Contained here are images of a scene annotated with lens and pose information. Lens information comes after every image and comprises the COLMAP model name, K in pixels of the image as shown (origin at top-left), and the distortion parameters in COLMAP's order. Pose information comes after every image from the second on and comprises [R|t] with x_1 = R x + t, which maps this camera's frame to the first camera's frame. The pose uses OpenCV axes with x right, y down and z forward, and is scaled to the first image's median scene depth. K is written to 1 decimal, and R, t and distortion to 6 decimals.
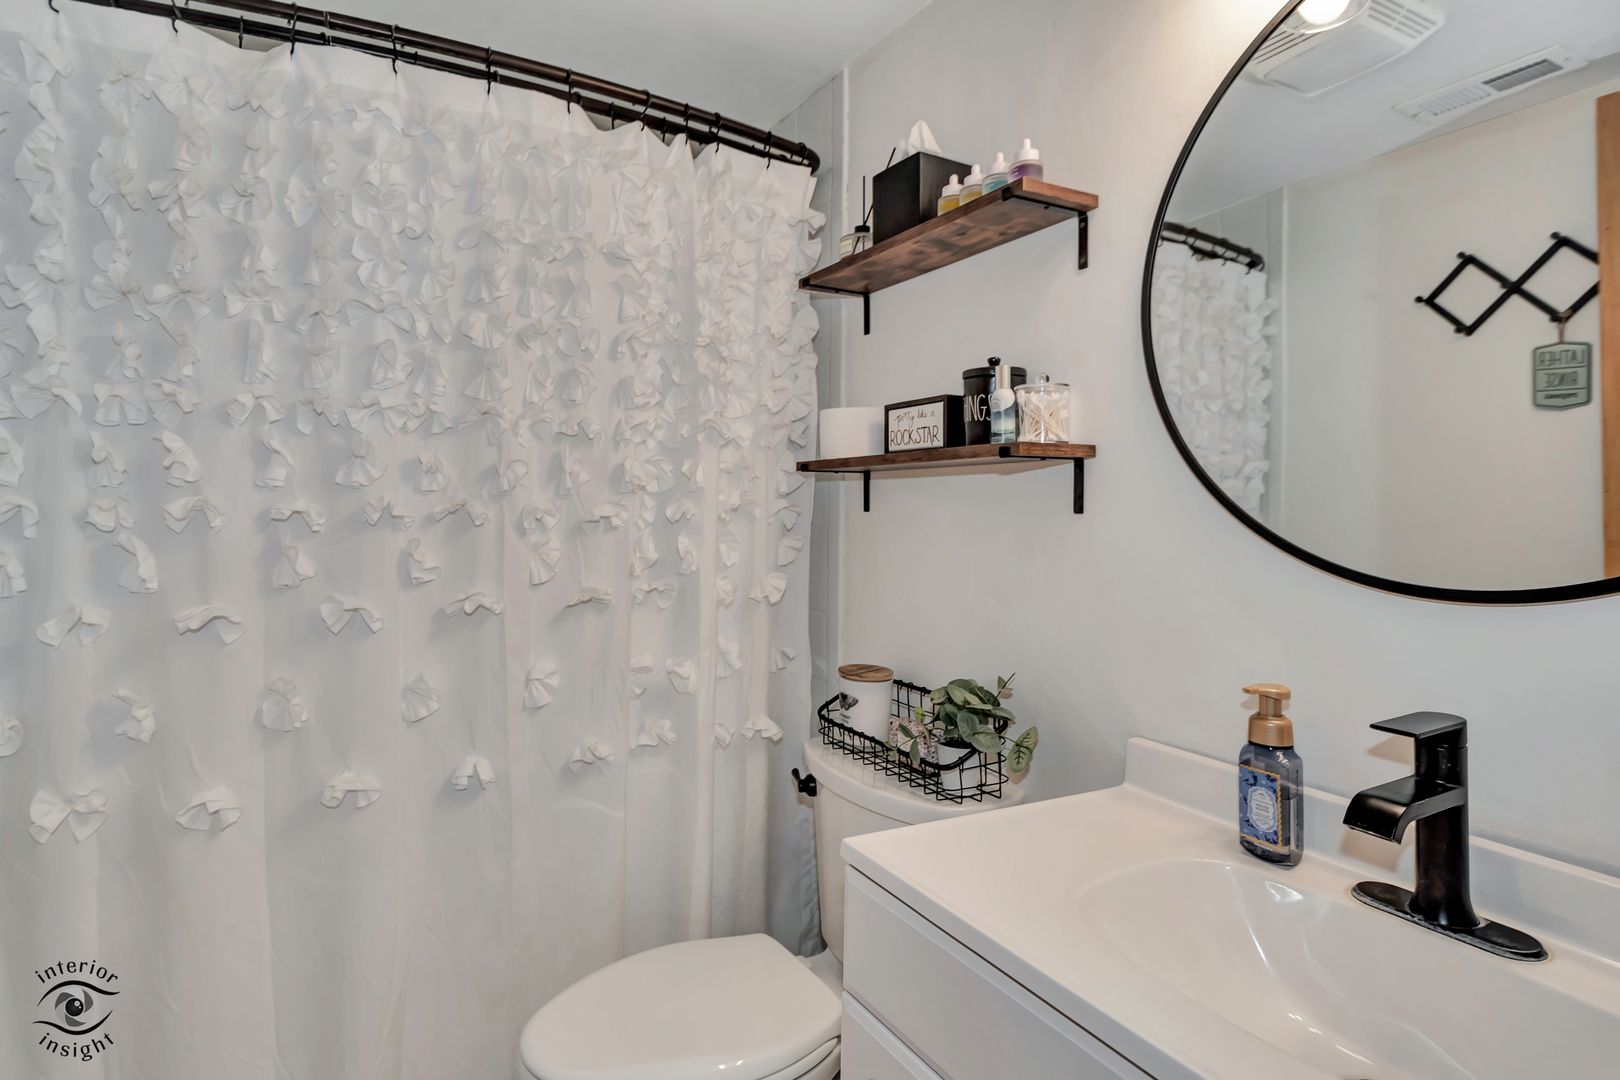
lens RADIAL K [[826.7, 0, 810.0], [0, 826.7, 540.0], [0, 0, 1]] dist [0.002999, -0.001595]
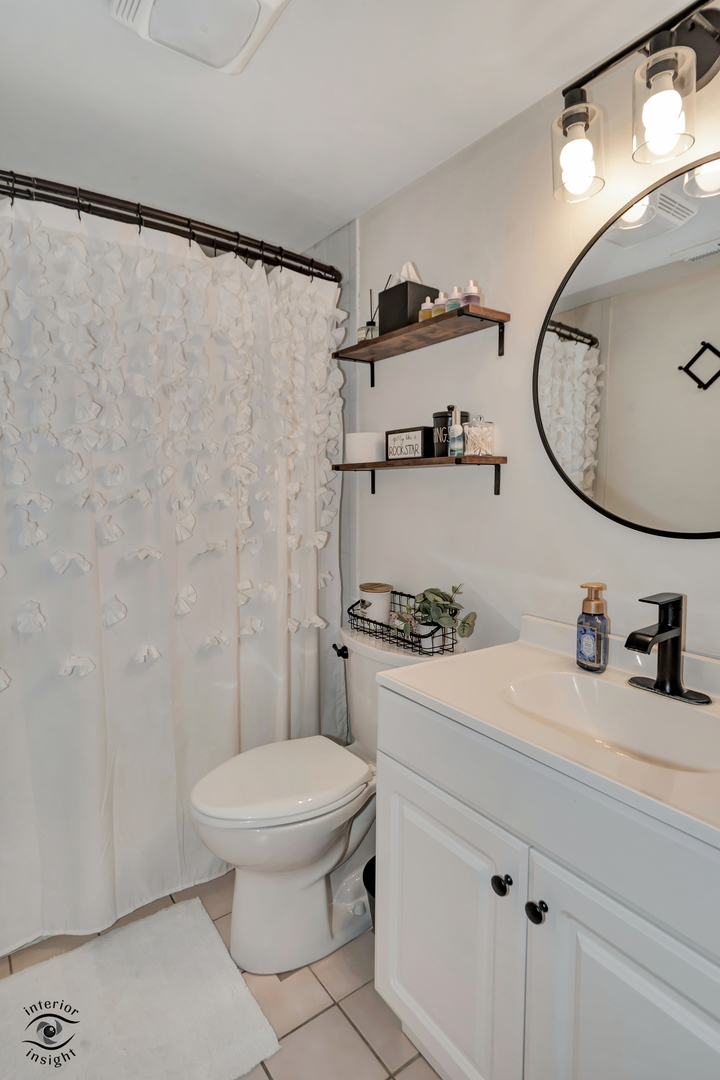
lens RADIAL K [[551.1, 0, 370.8], [0, 551.1, 572.5], [0, 0, 1]] dist [0.002999, -0.001595]
pose [[0.992729, -0.032104, 0.116014, -0.085006], [0.018240, 0.992768, 0.118651, -0.010311], [-0.118984, -0.115672, 0.986135, -0.159810]]
